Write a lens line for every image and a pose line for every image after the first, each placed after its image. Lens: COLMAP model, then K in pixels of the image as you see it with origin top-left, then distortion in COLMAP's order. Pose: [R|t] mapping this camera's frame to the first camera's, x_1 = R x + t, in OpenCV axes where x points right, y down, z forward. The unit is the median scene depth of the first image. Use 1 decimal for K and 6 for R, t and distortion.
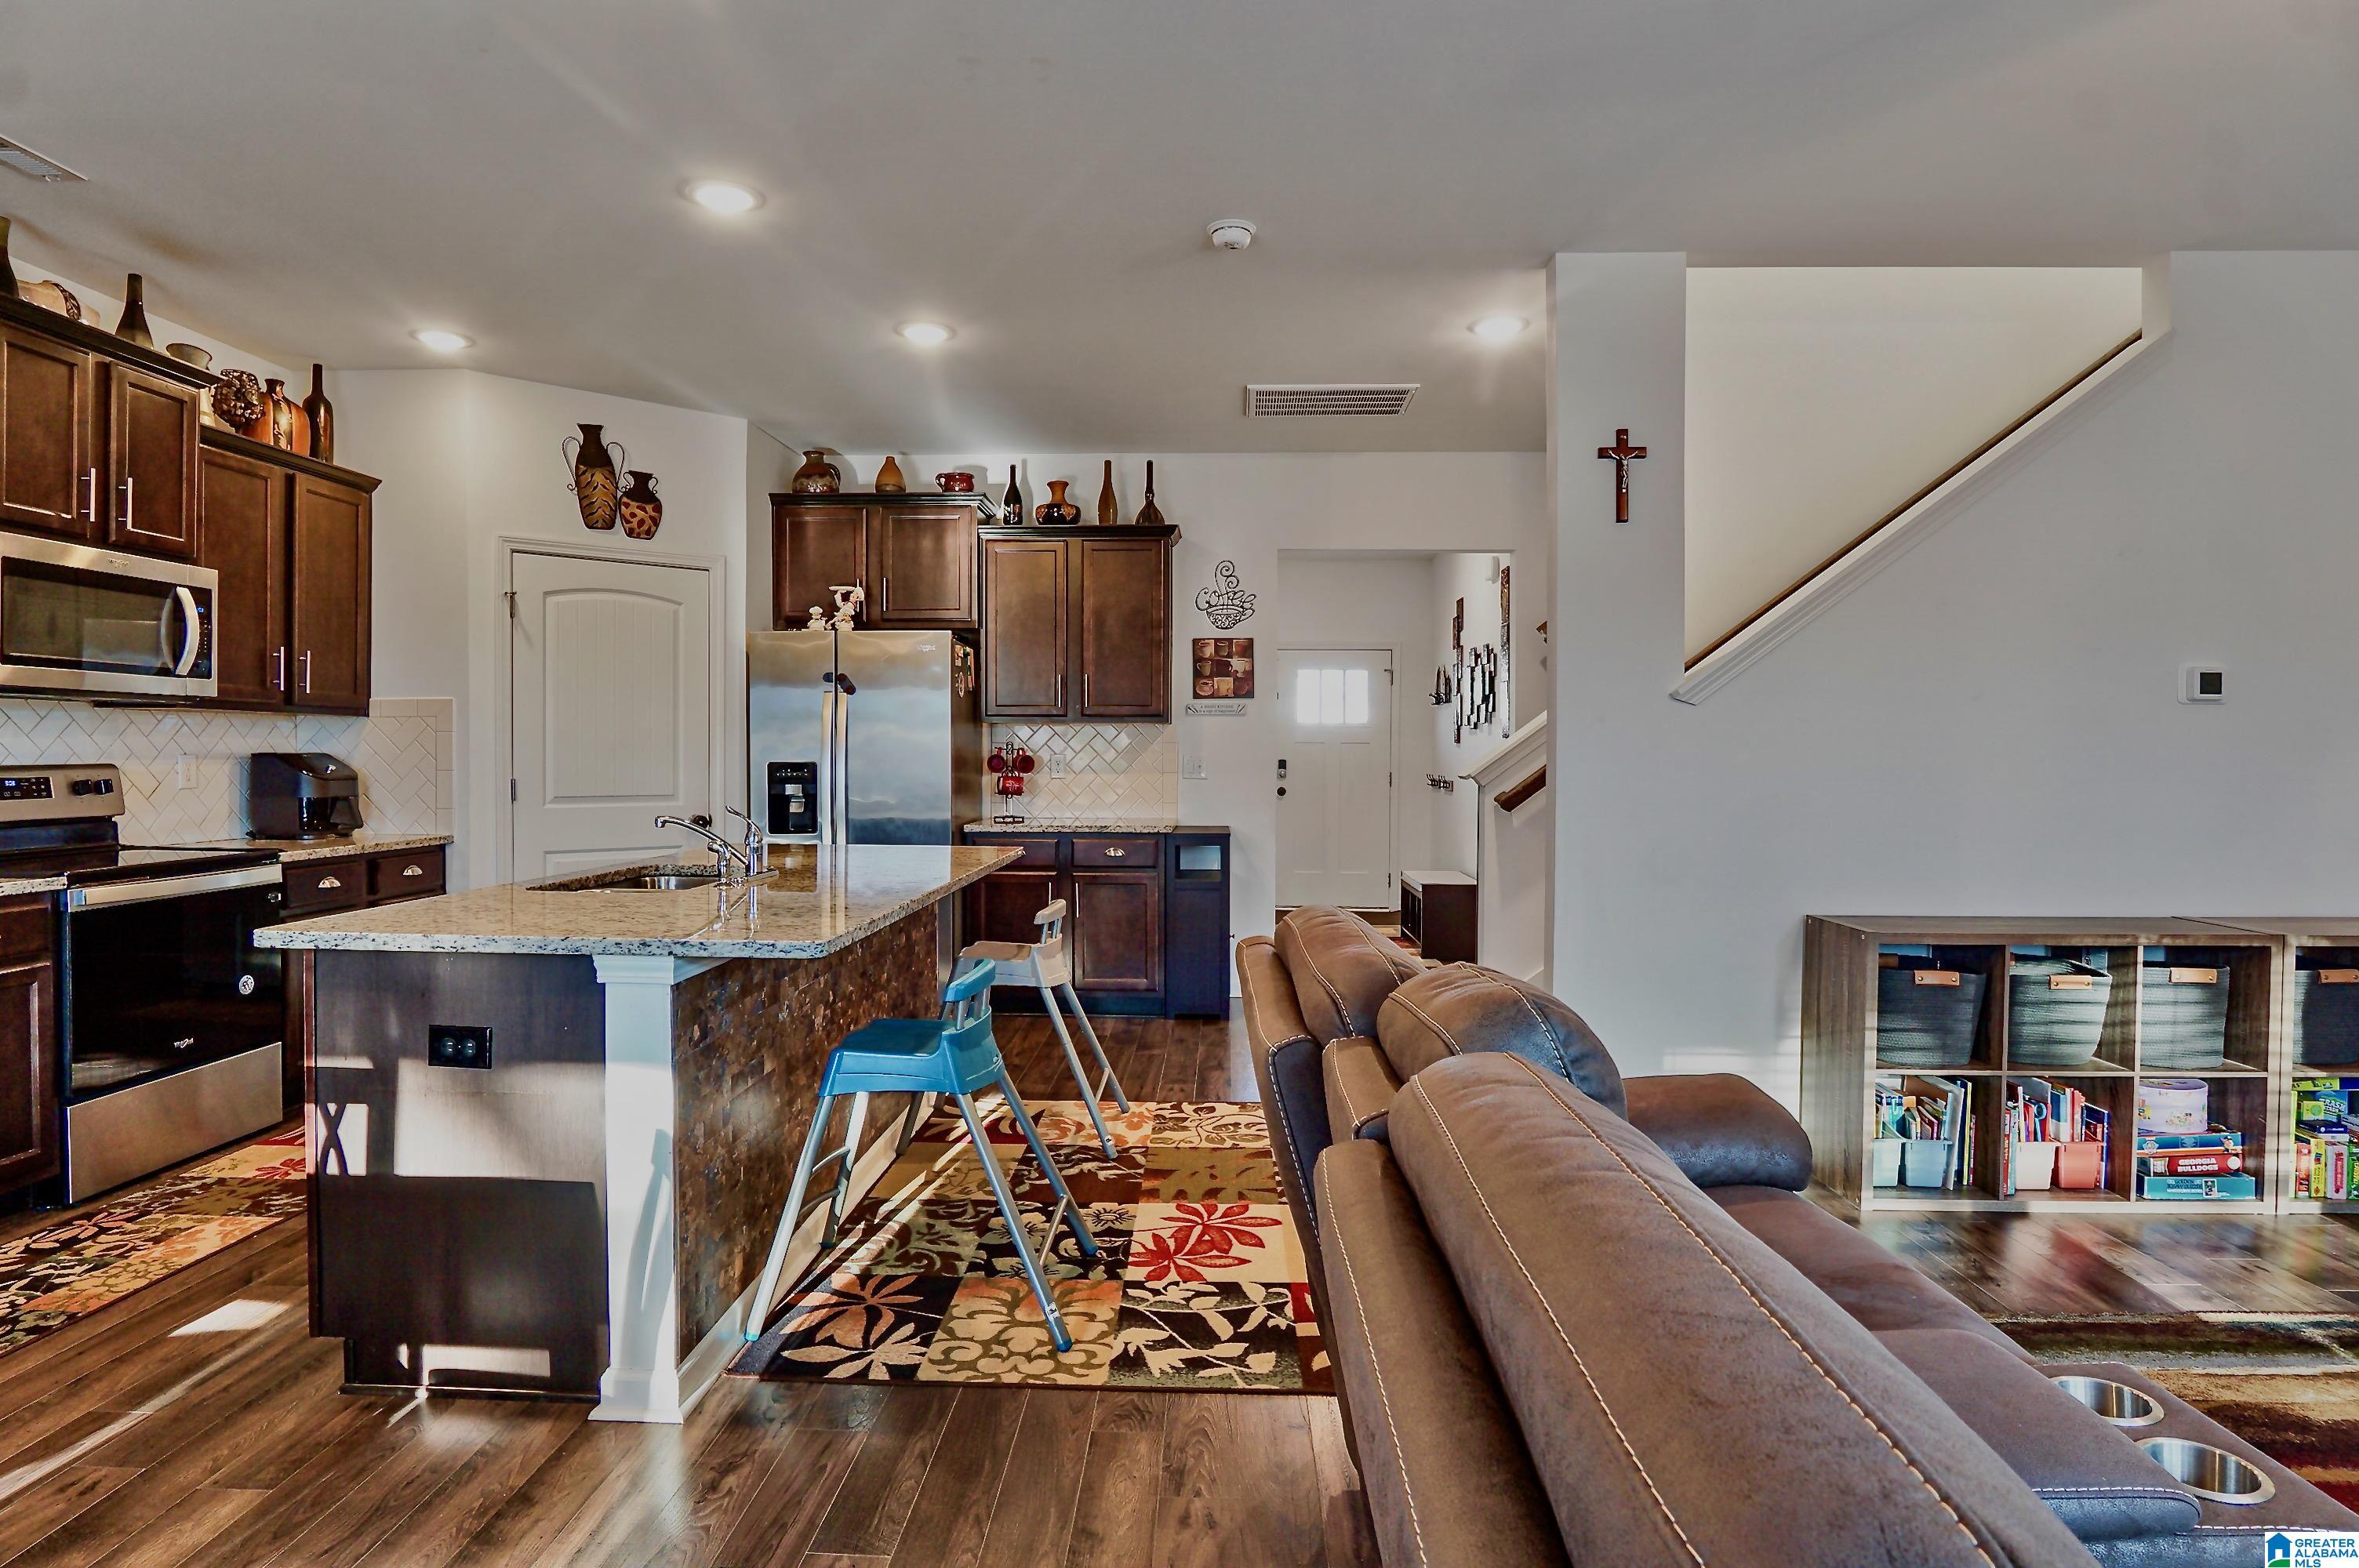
lens RADIAL K [[1267.7, 0, 1169.7], [0, 1267.7, 773.0], [0, 0, 1]] dist [-0.036180, 0.010670]
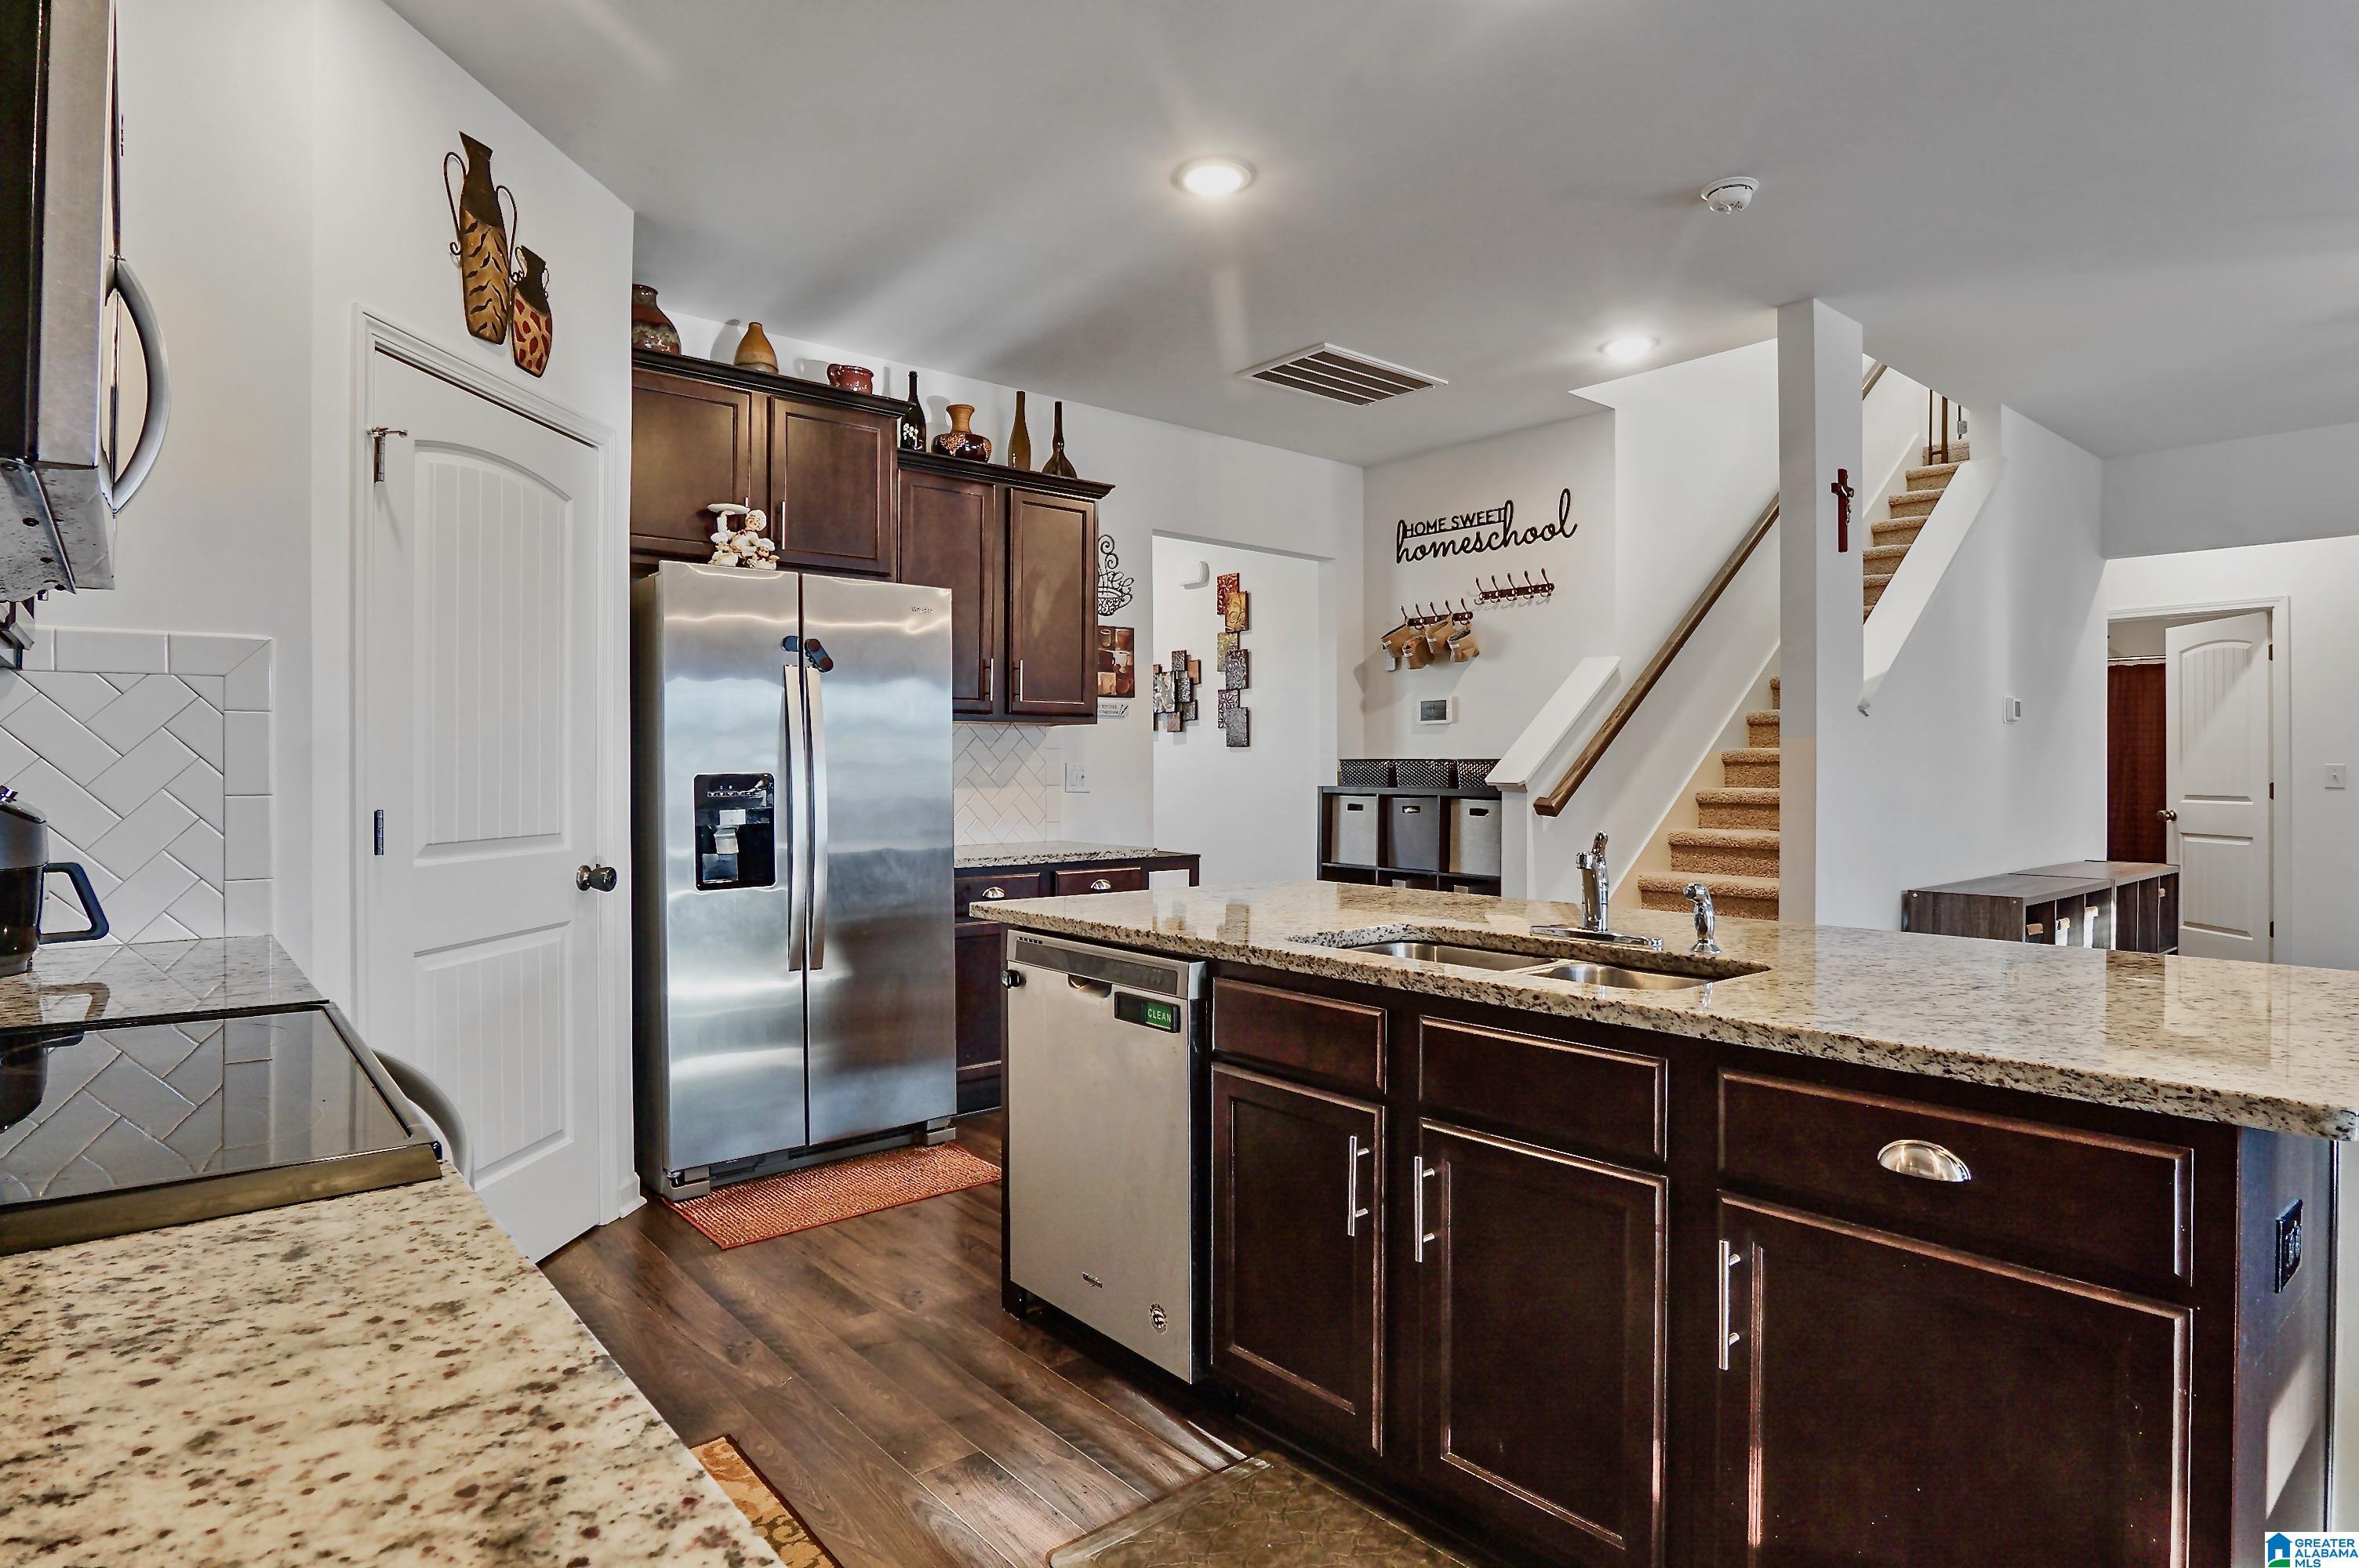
lens RADIAL K [[1267.7, 0, 1176.0], [0, 1267.7, 779.2], [0, 0, 1]] dist [-0.036180, 0.010670]
pose [[0.736583, -0.009640, 0.676278, -0.609929], [0.014332, 0.999896, -0.001356, -0.002178], [-0.676195, 0.010691, 0.736645, 0.419022]]
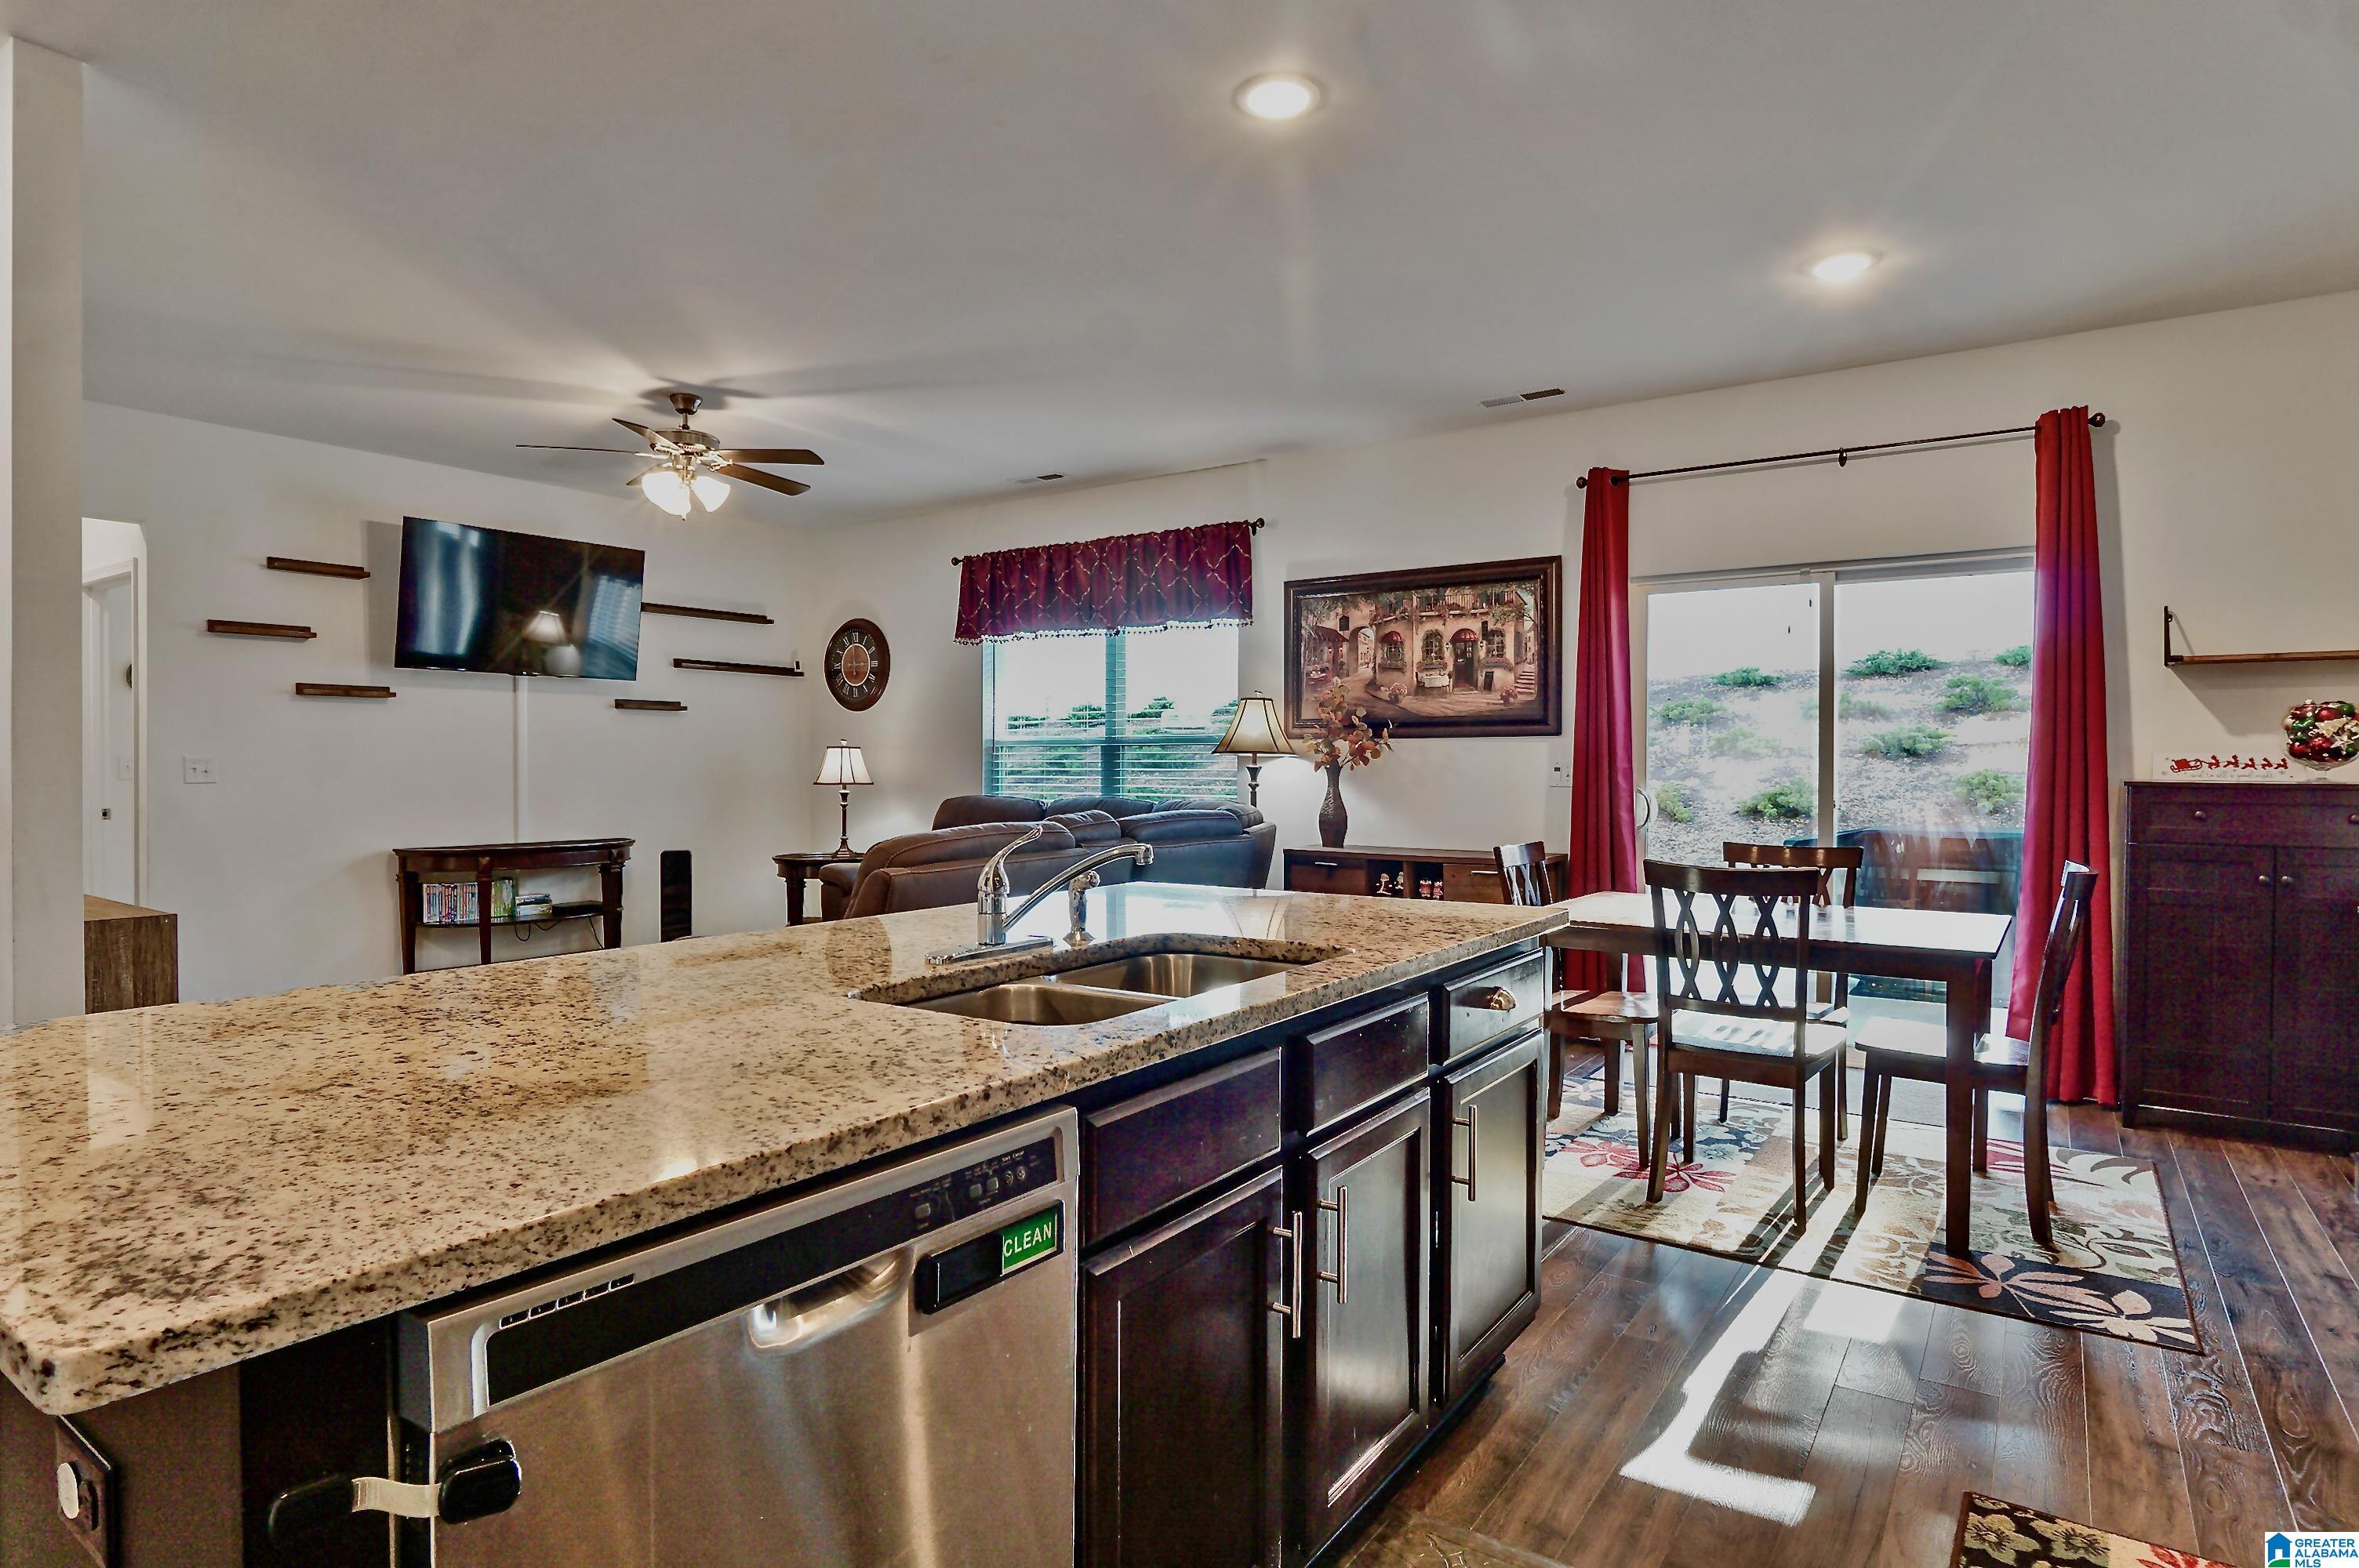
lens RADIAL K [[1267.7, 0, 1171.6], [0, 1267.7, 775.8], [0, 0, 1]] dist [-0.036180, 0.010670]
pose [[-0.839418, -0.010735, 0.543381, -0.457253], [0.003232, 0.999689, 0.024742, -0.007710], [-0.543477, 0.022525, -0.839122, 0.921717]]
